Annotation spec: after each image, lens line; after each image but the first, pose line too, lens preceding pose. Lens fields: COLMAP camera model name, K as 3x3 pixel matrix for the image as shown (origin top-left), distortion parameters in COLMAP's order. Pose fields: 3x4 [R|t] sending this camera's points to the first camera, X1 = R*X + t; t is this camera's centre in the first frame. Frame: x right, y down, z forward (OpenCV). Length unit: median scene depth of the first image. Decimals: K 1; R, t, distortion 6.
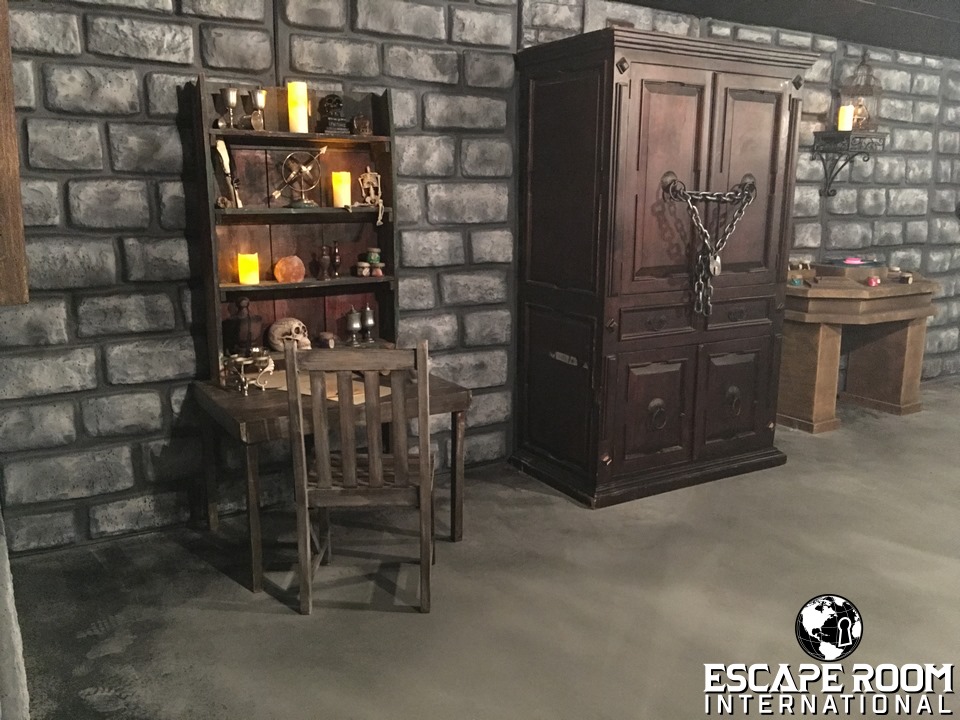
lens RADIAL K [[811.8, 0, 476.0], [0, 811.8, 362.8], [0, 0, 1]] dist [0.063531, -0.118590]
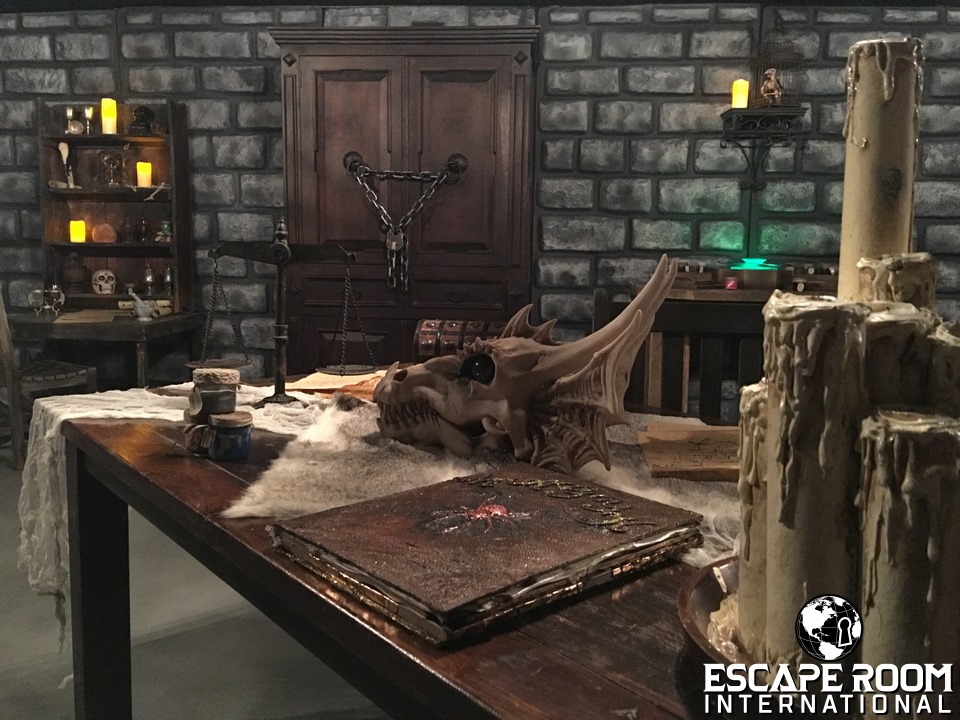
lens RADIAL K [[811.8, 0, 478.5], [0, 811.8, 360.7], [0, 0, 1]] dist [0.063531, -0.118590]
pose [[0.807239, 0.093028, -0.582847, 0.997095], [-0.134456, 0.990520, -0.028124, 0.046081], [0.574706, 0.101070, 0.812095, 0.240300]]
